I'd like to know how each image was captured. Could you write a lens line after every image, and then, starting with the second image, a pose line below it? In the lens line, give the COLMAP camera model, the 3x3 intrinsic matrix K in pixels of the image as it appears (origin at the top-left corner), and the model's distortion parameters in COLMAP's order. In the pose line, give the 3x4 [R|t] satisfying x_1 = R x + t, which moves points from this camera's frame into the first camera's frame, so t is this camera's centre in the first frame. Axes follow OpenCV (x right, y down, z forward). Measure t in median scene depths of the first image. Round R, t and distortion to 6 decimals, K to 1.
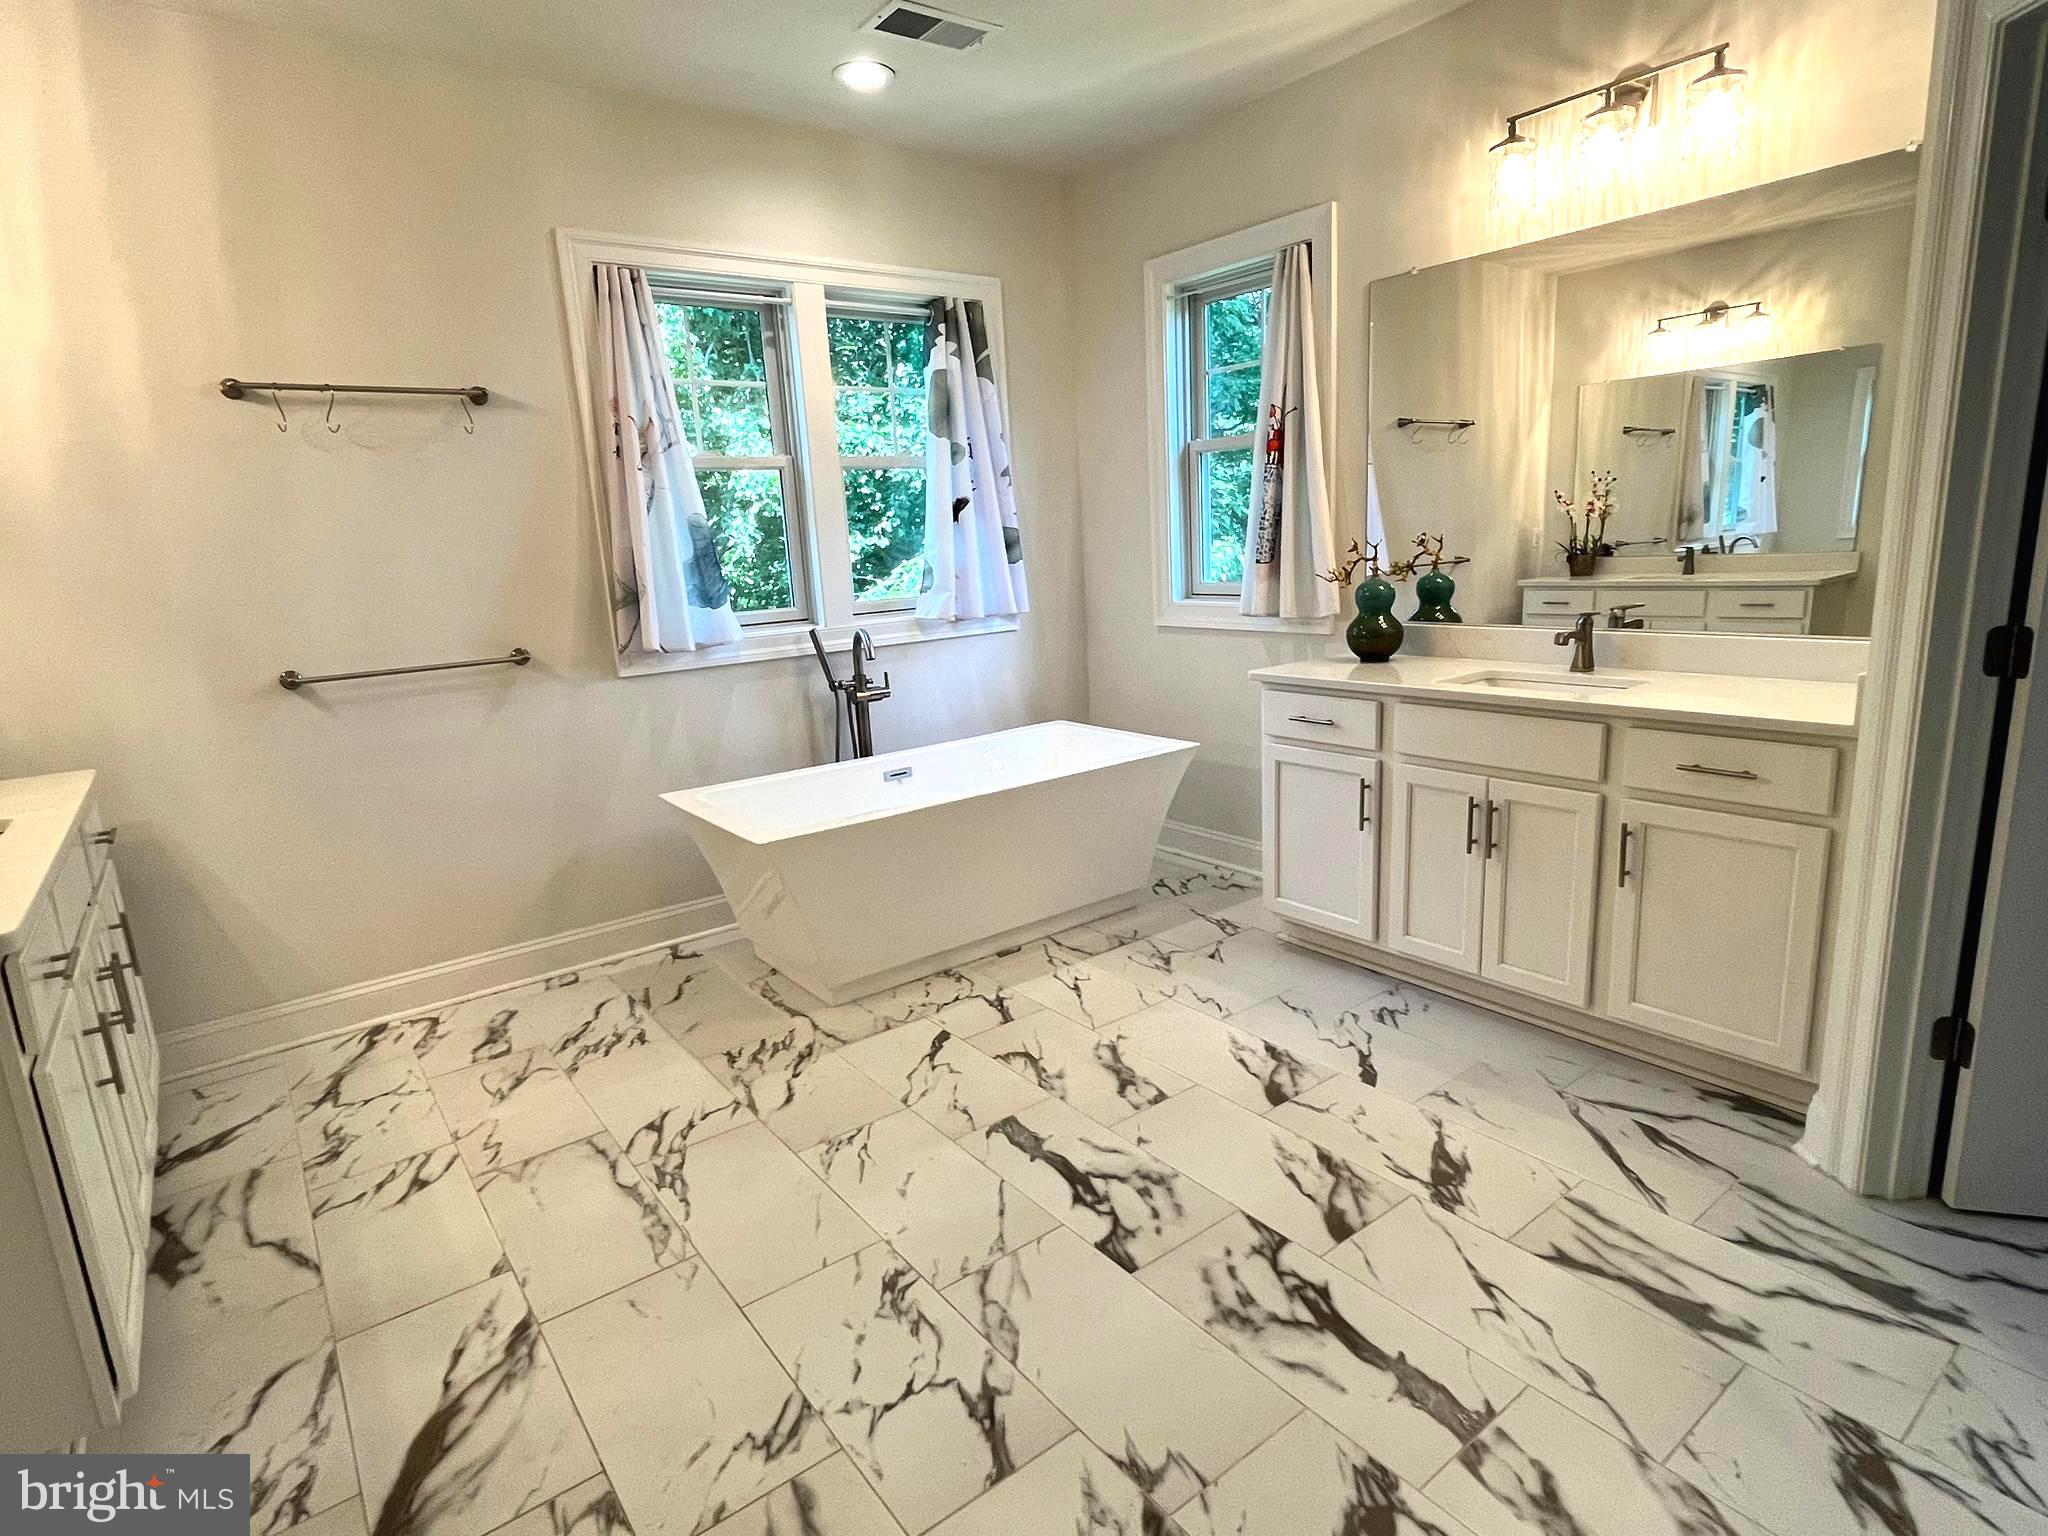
lens RADIAL K [[1078.2, 0, 1019.6], [0, 1078.2, 768.5], [0, 0, 1]] dist [-0.002742, -0.000101]
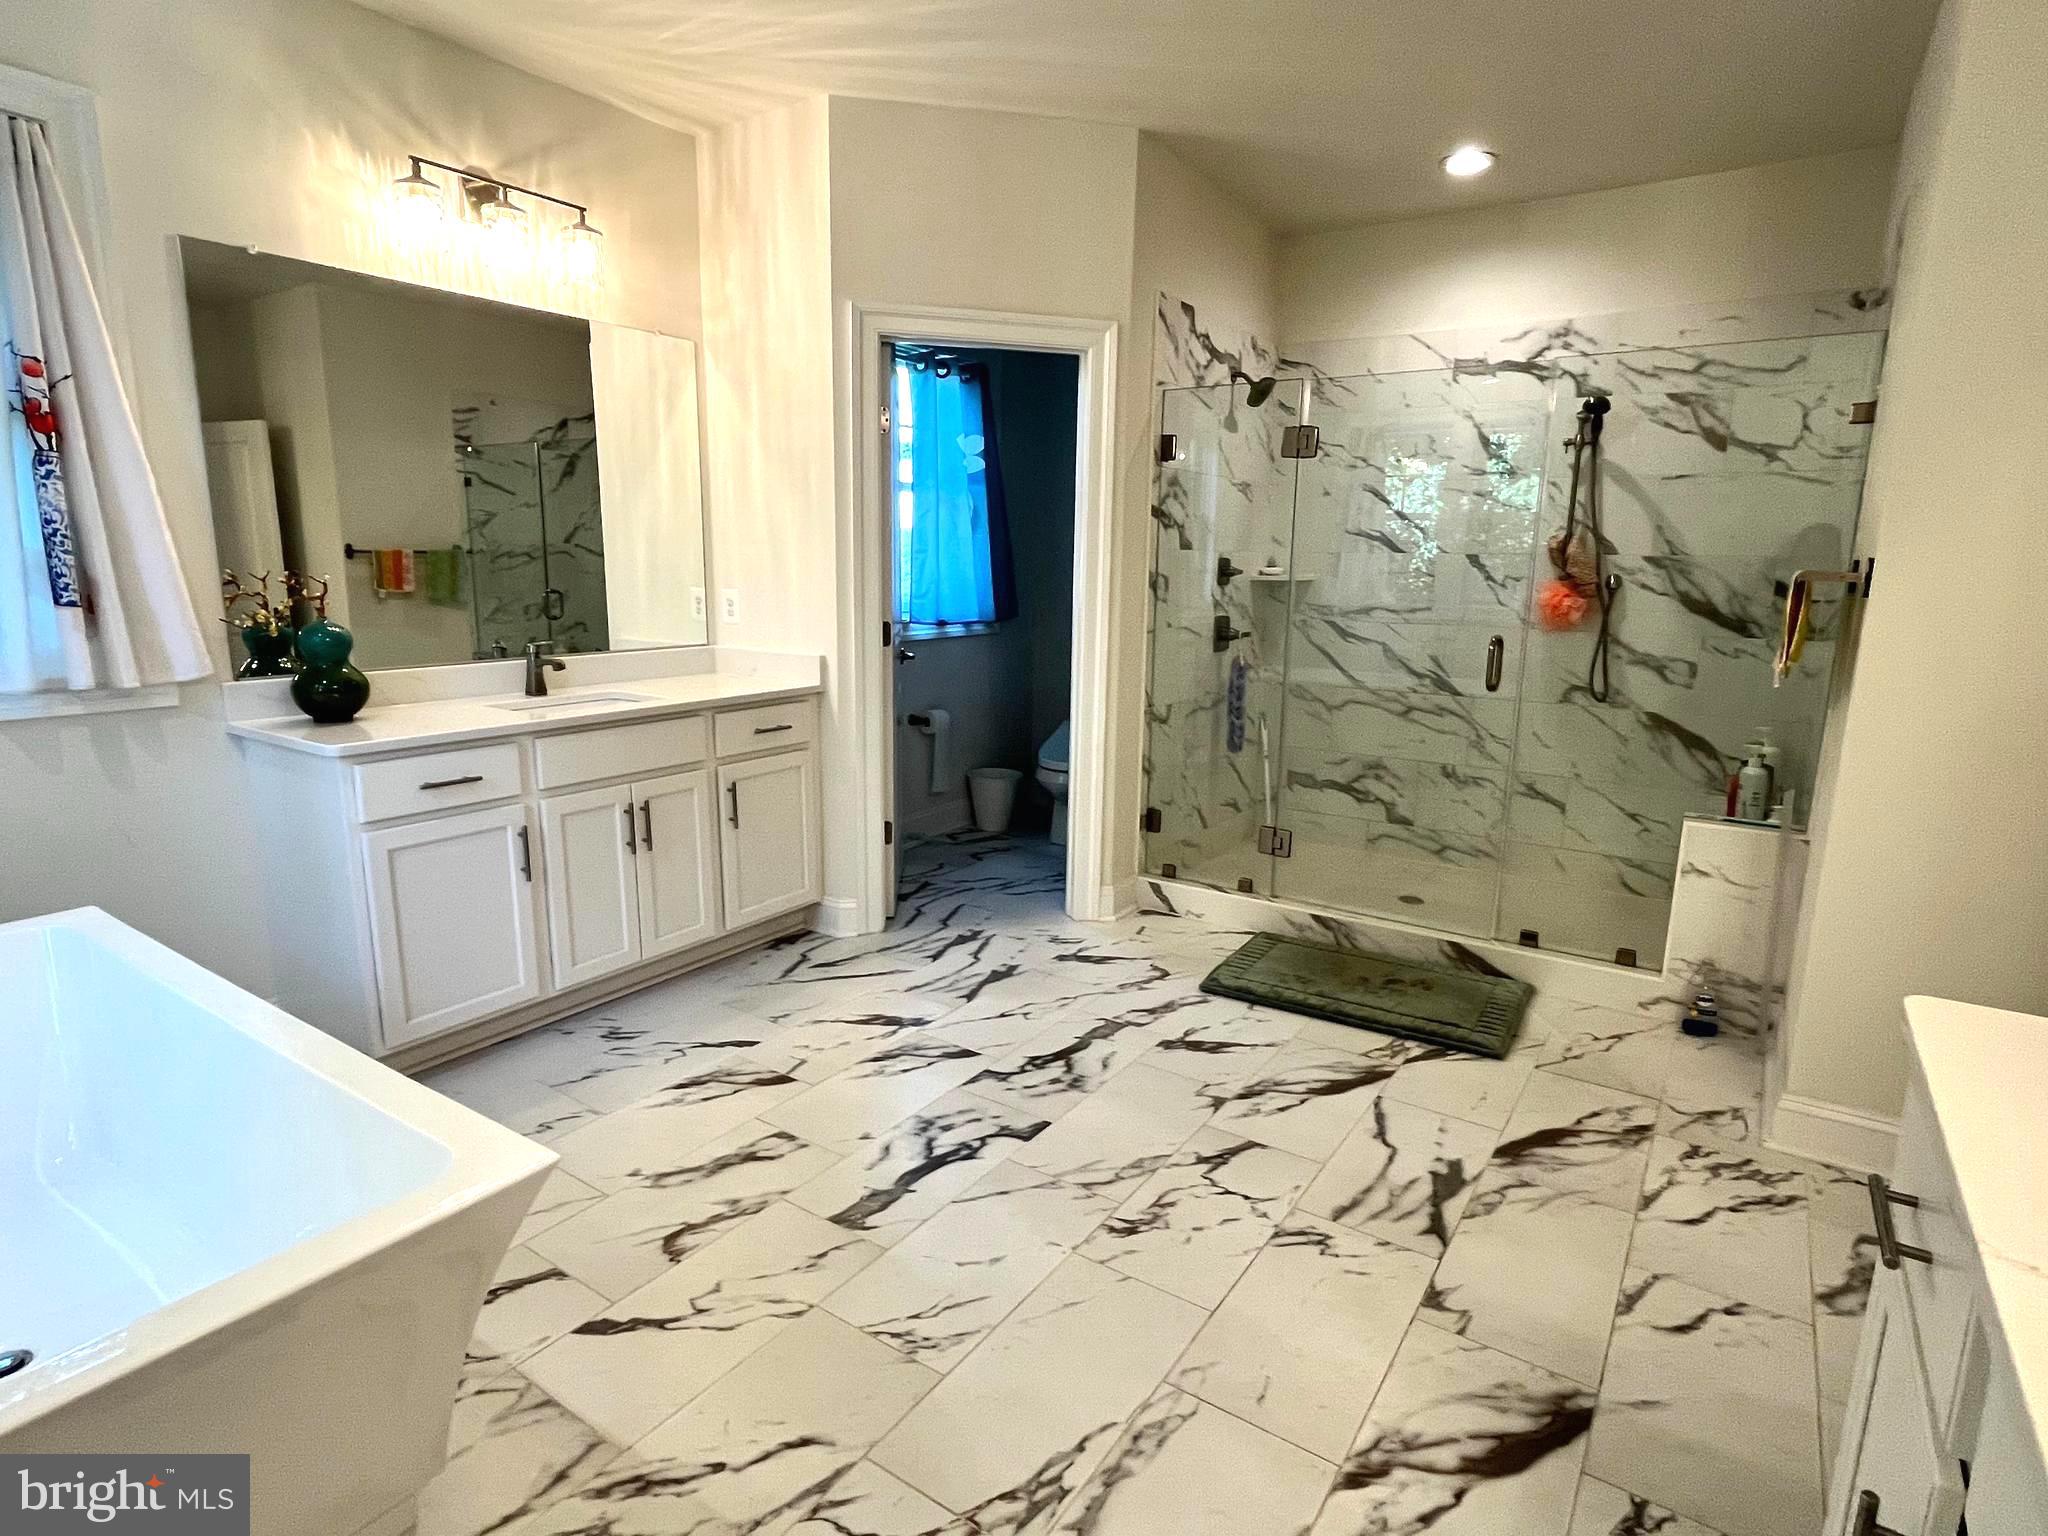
lens RADIAL K [[1078.2, 0, 1018.8], [0, 1078.2, 773.2], [0, 0, 1]] dist [-0.002742, -0.000101]
pose [[-0.317534, -0.139105, 0.937988, -0.947180], [0.206854, 0.955197, 0.211683, -0.197975], [-0.925410, 0.261243, -0.274533, 1.162710]]
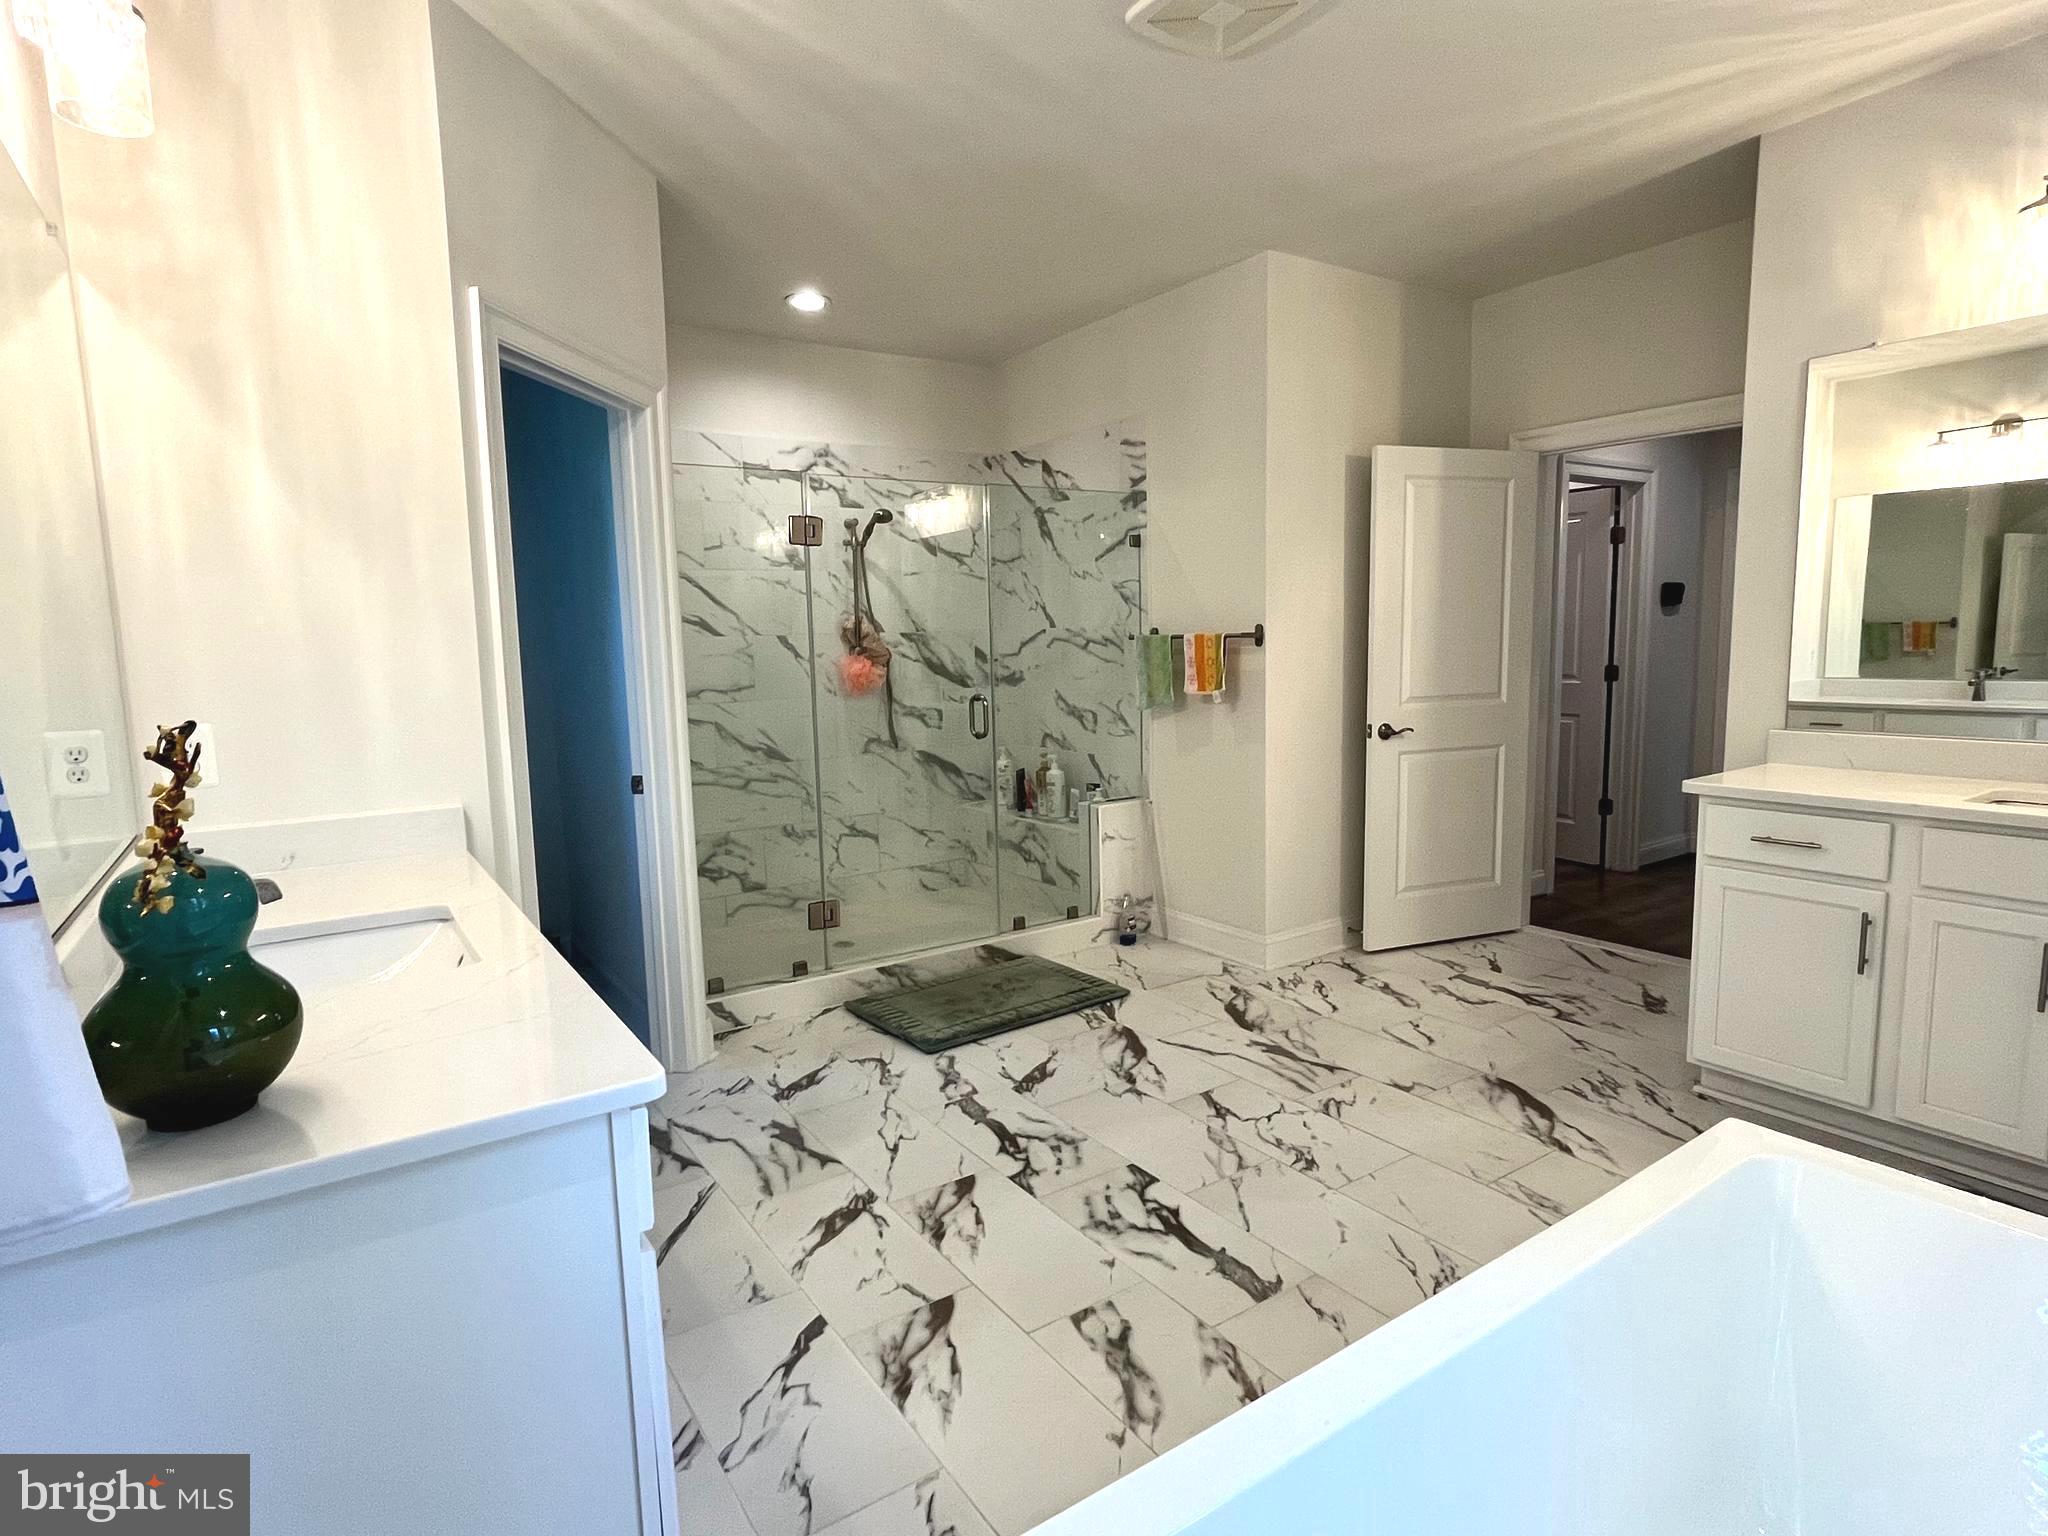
lens RADIAL K [[1078.2, 0, 1023.5], [0, 1078.2, 771.7], [0, 0, 1]] dist [-0.002742, -0.000101]
pose [[-0.995415, 0.072671, 0.062185, 0.108604], [0.089225, 0.939731, 0.330066, -0.420504], [-0.034451, 0.334102, -0.941907, 1.927916]]
